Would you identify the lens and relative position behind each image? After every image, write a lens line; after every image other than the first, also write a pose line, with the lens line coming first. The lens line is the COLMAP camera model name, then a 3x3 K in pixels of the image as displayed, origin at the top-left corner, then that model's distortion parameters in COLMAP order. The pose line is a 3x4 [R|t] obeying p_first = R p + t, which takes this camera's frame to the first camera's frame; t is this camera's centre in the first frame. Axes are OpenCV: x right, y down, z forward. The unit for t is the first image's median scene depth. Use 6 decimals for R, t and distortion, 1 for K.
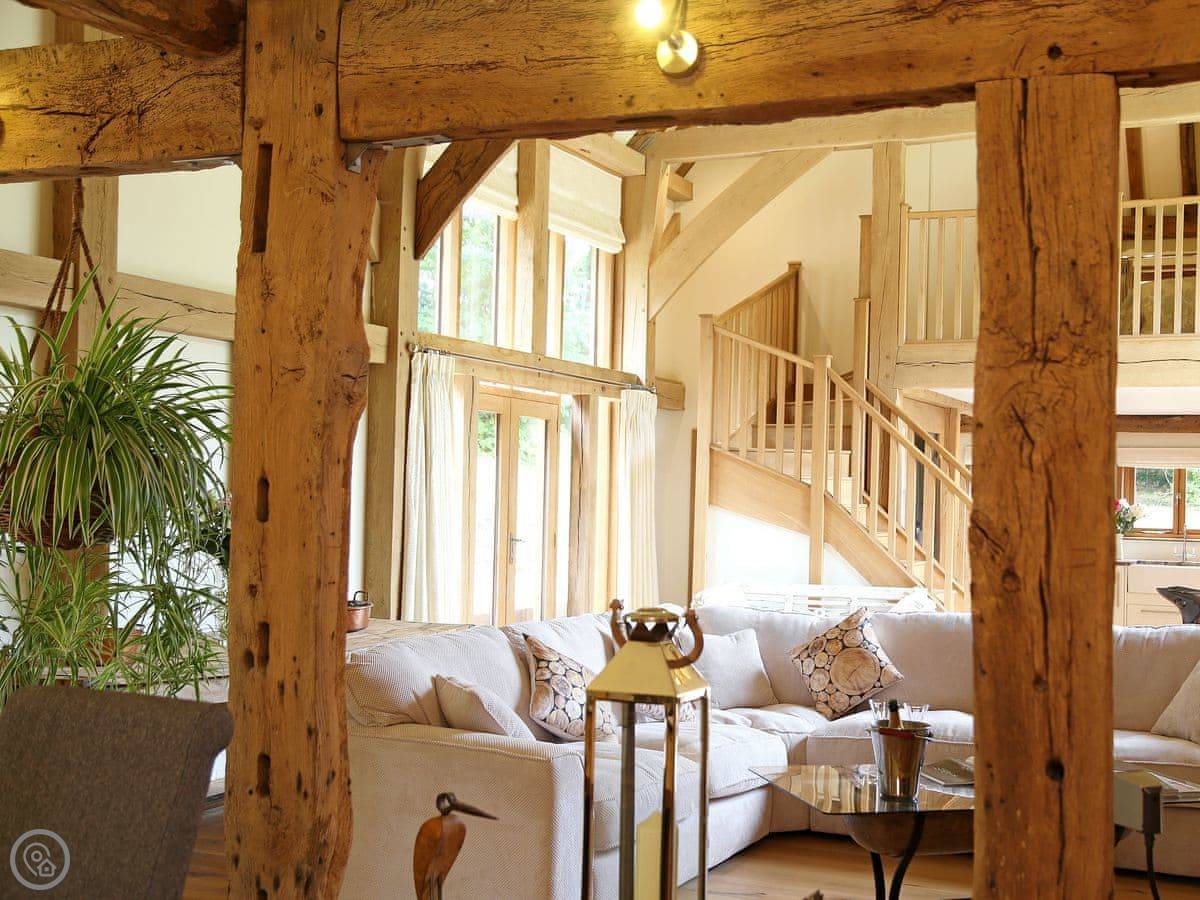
lens RADIAL K [[1463.4, 0, 722.1], [0, 1463.4, 468.5], [0, 0, 1]] dist [0.024954, 0.070554]
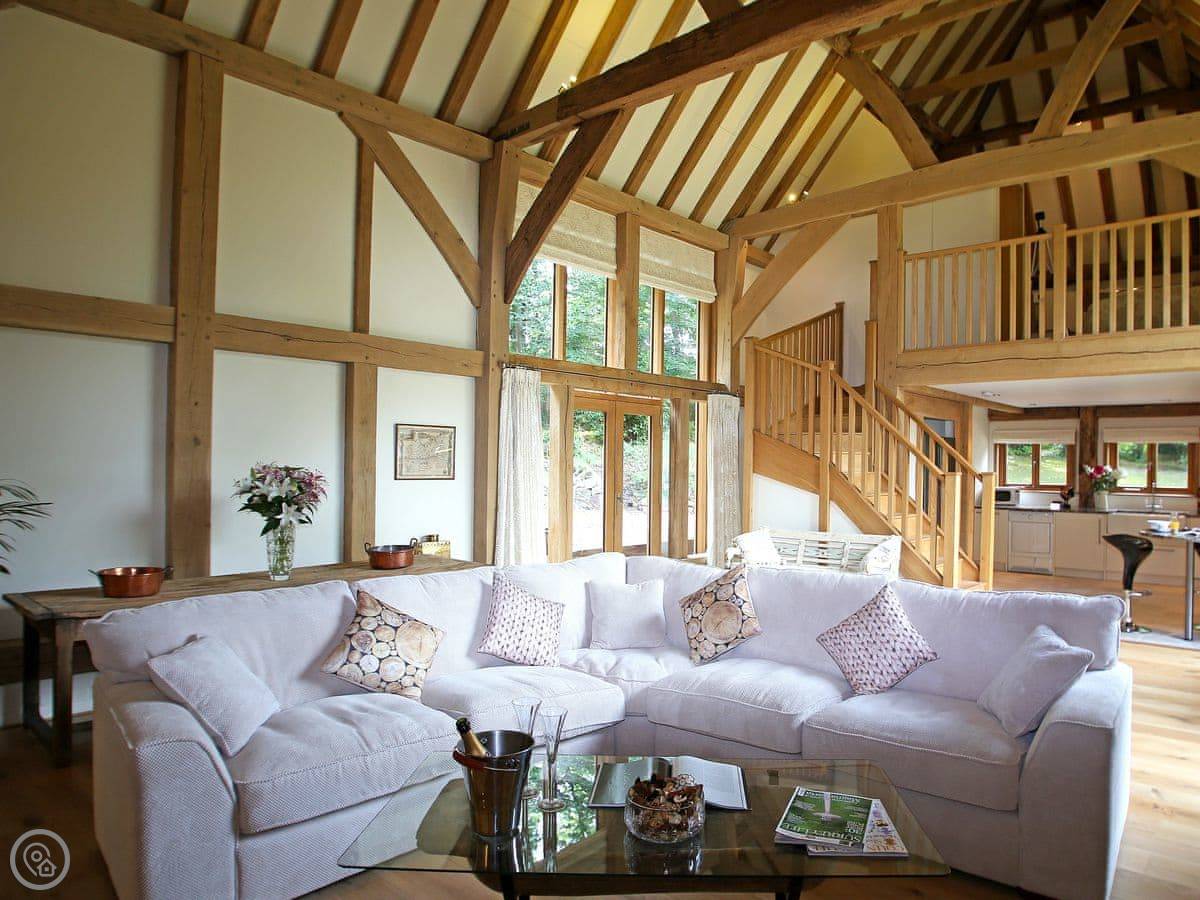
lens RADIAL K [[786.5, 0, 702.0], [0, 786.5, 456.8], [0, 0, 1]] dist [-0.058234, 0.001371]
pose [[0.959669, -0.013336, -0.280816, 0.160703], [0.014814, 0.999885, 0.003142, 0.006398], [0.280741, -0.007175, 0.959757, 0.275364]]
